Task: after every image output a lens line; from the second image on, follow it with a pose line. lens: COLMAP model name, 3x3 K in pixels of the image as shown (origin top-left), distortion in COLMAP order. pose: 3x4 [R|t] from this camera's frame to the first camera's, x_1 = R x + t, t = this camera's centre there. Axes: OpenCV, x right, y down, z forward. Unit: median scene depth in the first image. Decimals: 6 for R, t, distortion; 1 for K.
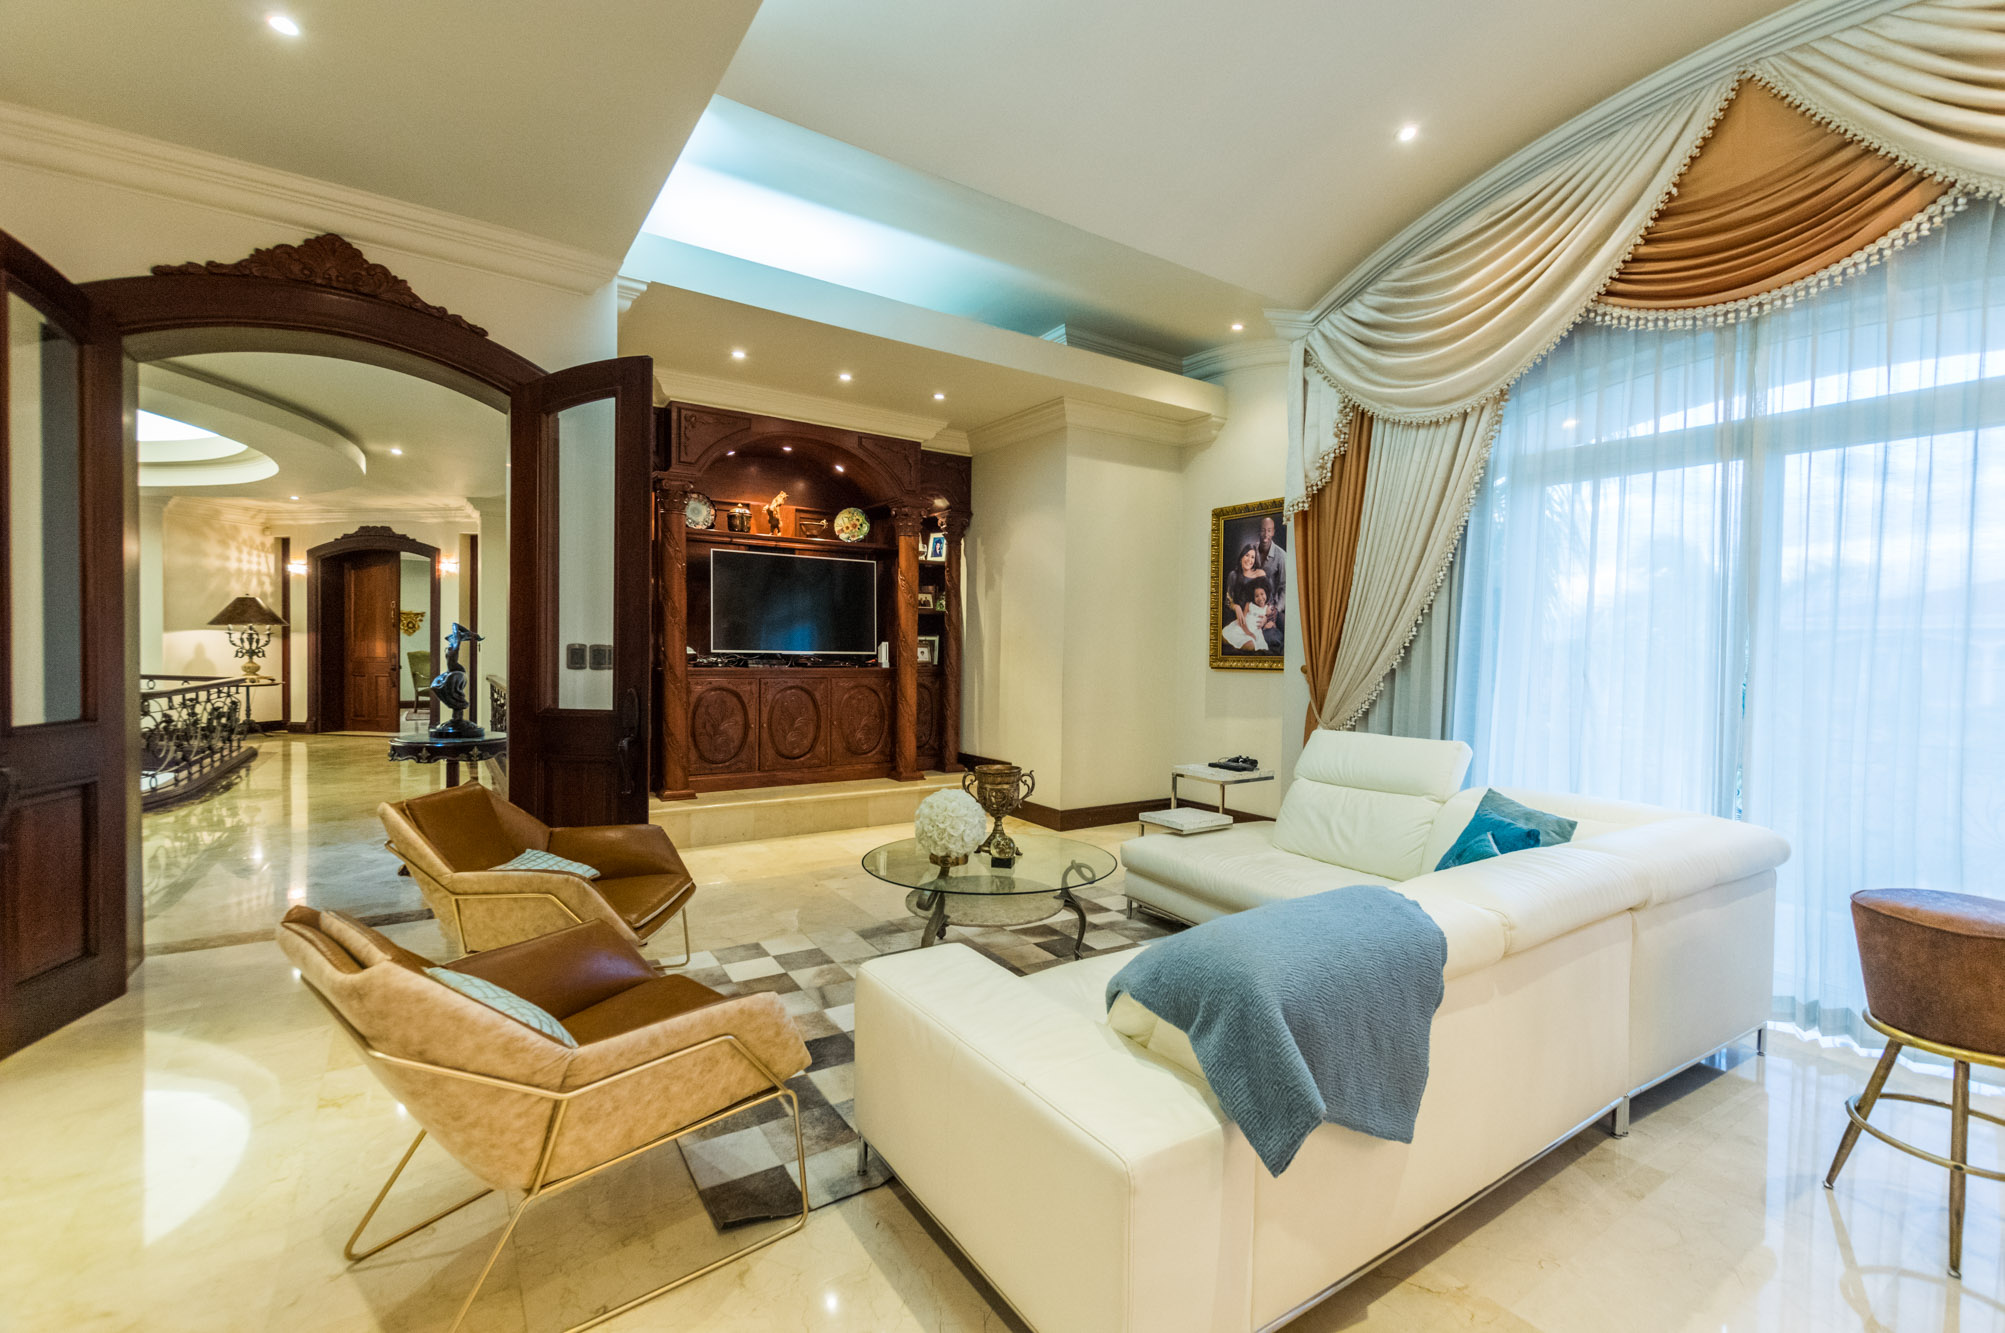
lens RADIAL K [[852.4, 0, 1007.7], [0, 852.4, 669.8], [0, 0, 1]] dist [0.001710, -0.000527]
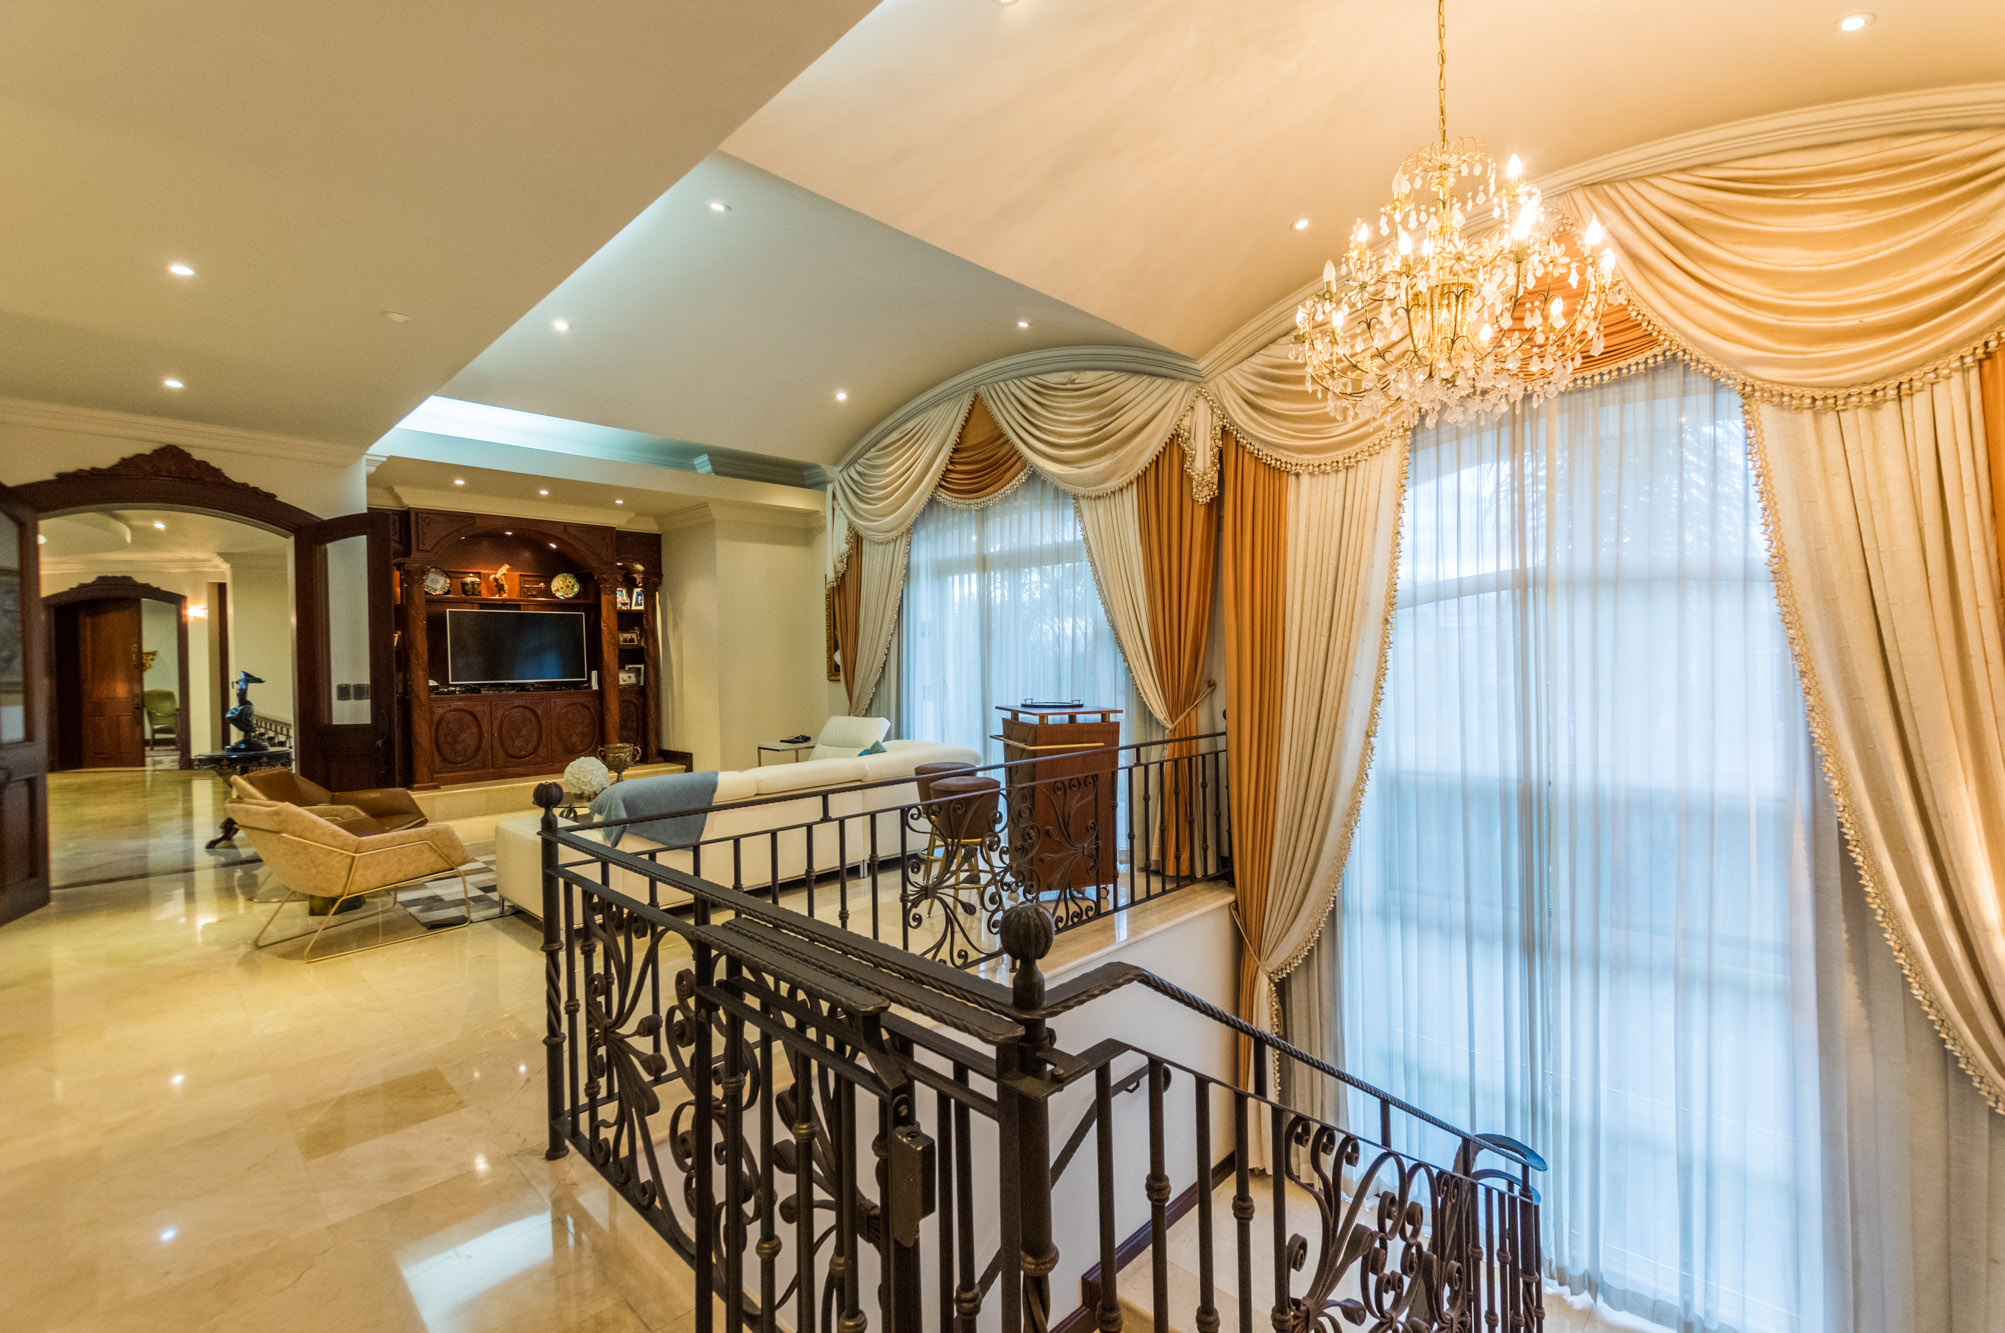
lens RADIAL K [[852.4, 0, 1009.3], [0, 852.4, 668.7], [0, 0, 1]] dist [0.001710, -0.000527]
pose [[0.977016, -0.035338, 0.210218, 0.247127], [0.038024, 0.999239, -0.008749, 0.001836], [-0.209748, 0.016541, 0.977615, -0.539981]]
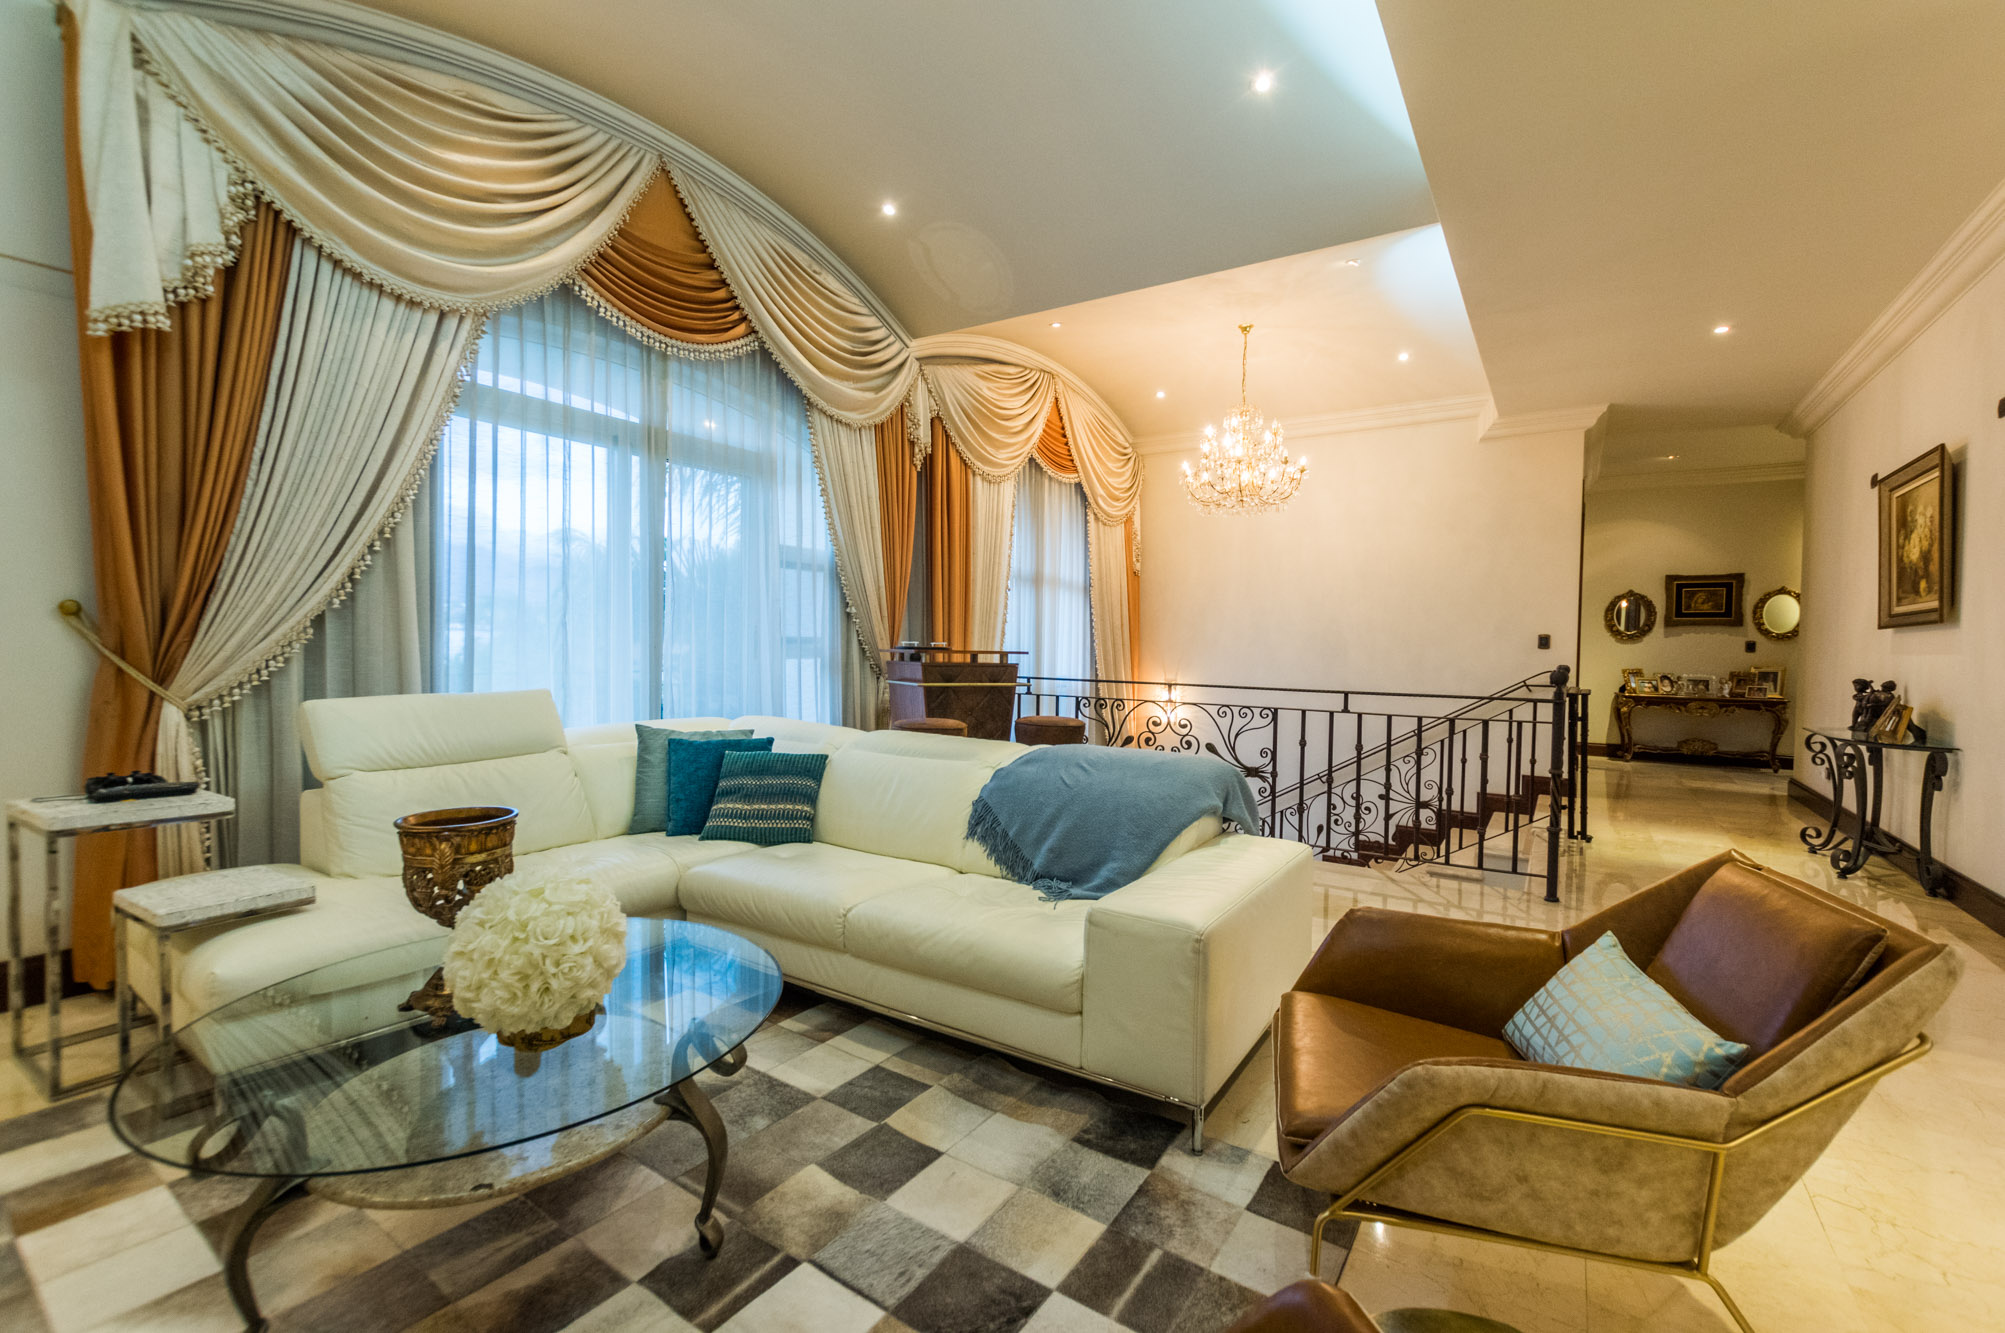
lens RADIAL K [[852.4, 0, 1011.0], [0, 852.4, 659.2], [0, 0, 1]] dist [0.001710, -0.000527]
pose [[-0.388117, -0.057515, 0.919813, -0.317468], [-0.017977, 0.998333, 0.054840, -0.005410], [-0.921435, 0.004749, -0.388505, 0.527604]]
